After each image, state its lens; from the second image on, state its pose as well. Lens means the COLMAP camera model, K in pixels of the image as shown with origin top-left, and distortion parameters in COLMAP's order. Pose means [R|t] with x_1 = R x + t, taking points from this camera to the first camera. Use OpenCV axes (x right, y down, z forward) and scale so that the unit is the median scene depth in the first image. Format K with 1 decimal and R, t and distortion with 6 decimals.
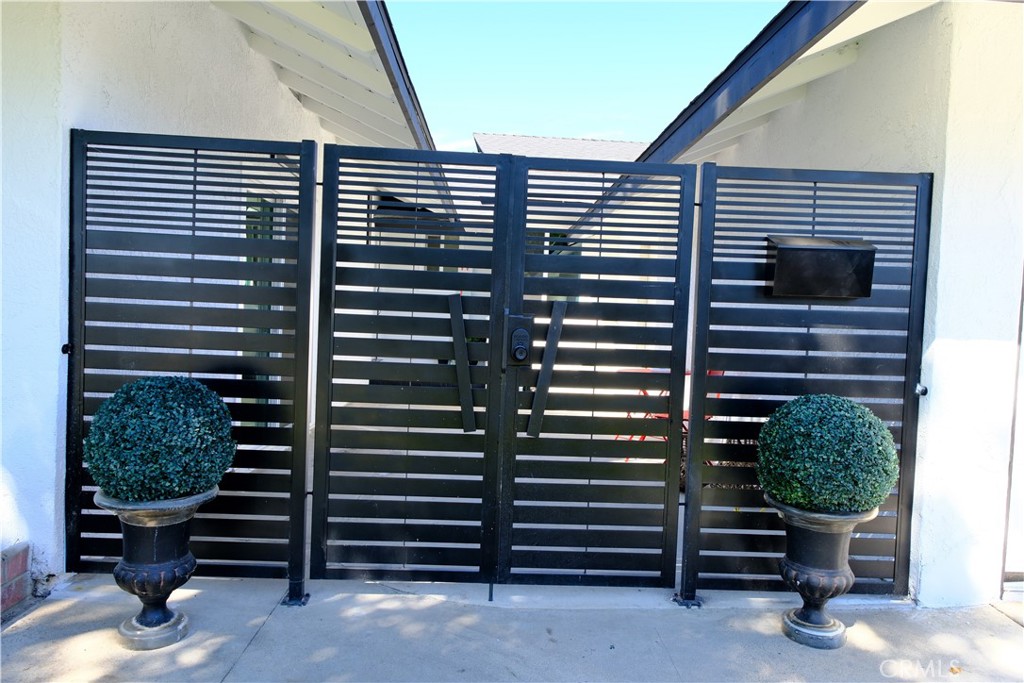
lens RADIAL K [[669.4, 0, 515.1], [0, 669.4, 342.1], [0, 0, 1]] dist [0.001578, -0.000996]
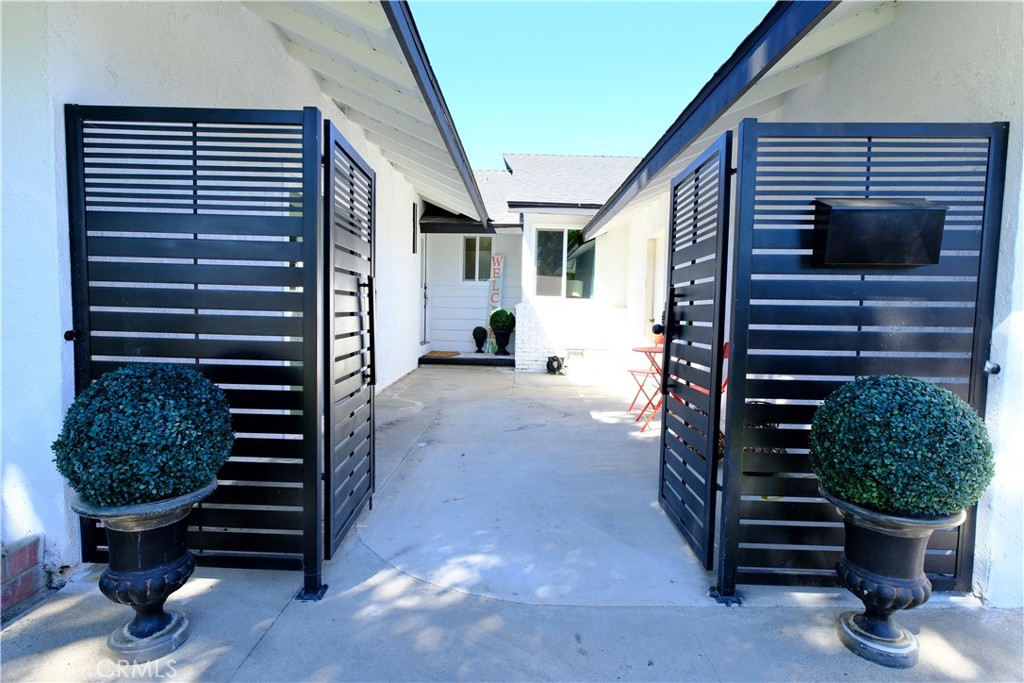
lens RADIAL K [[511.1, 0, 508.2], [0, 511.1, 337.1], [0, 0, 1]] dist [-0.003400, -0.004228]
pose [[0.997883, -0.014149, -0.063476, 0.005480], [0.015393, 0.999698, 0.019144, 0.007680], [0.063186, -0.020081, 0.997800, 0.291661]]
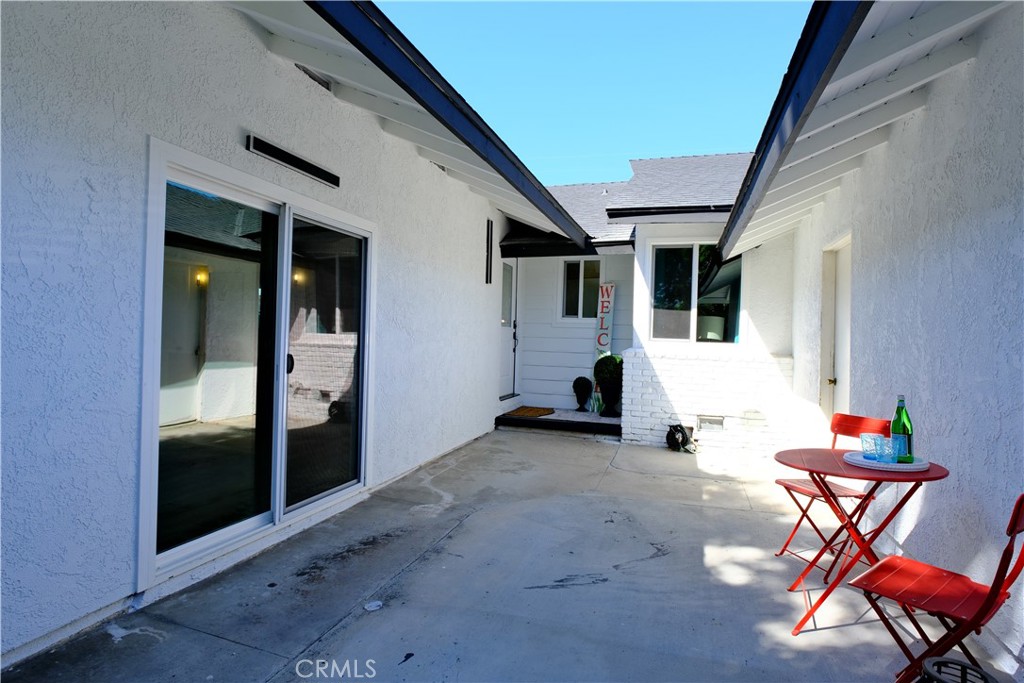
lens RADIAL K [[533.5, 0, 511.6], [0, 533.5, 334.6], [0, 0, 1]] dist [0.003793, 0.001204]
pose [[0.937633, -0.015004, -0.347304, 0.192670], [-0.003289, 0.998641, -0.052022, -0.065683], [0.347612, 0.049920, 0.936309, 0.939354]]
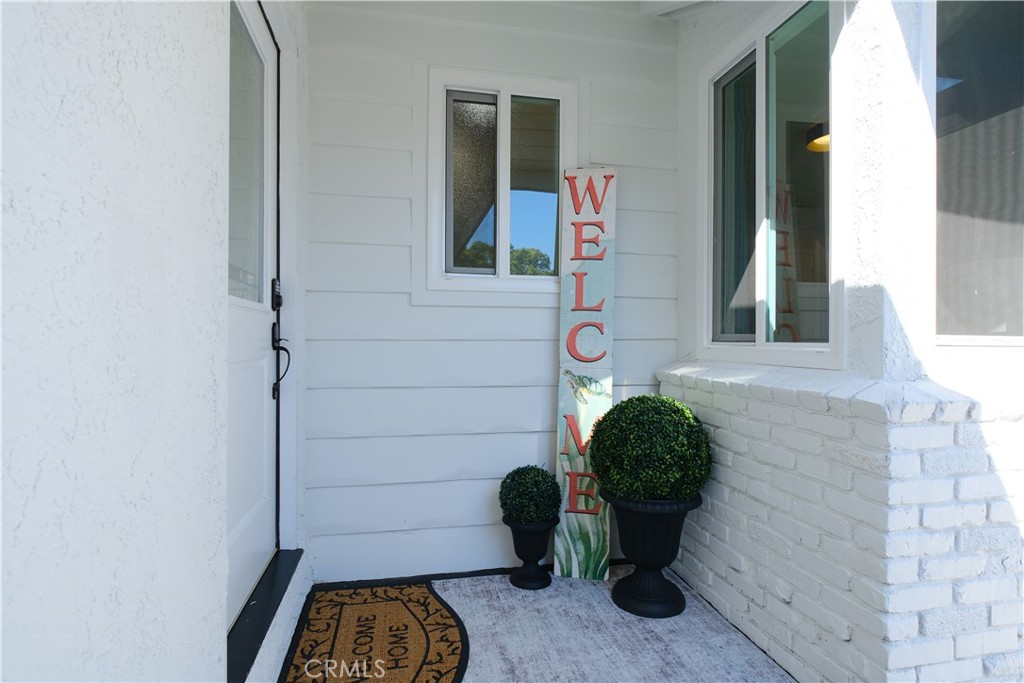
lens RADIAL K [[533.5, 0, 514.6], [0, 533.5, 344.1], [0, 0, 1]] dist [0.003793, 0.001204]
pose [[0.987402, -0.037131, 0.153815, -0.496180], [0.040325, 0.999030, -0.017694, -0.161506], [-0.153009, 0.023674, 0.987941, 2.647312]]
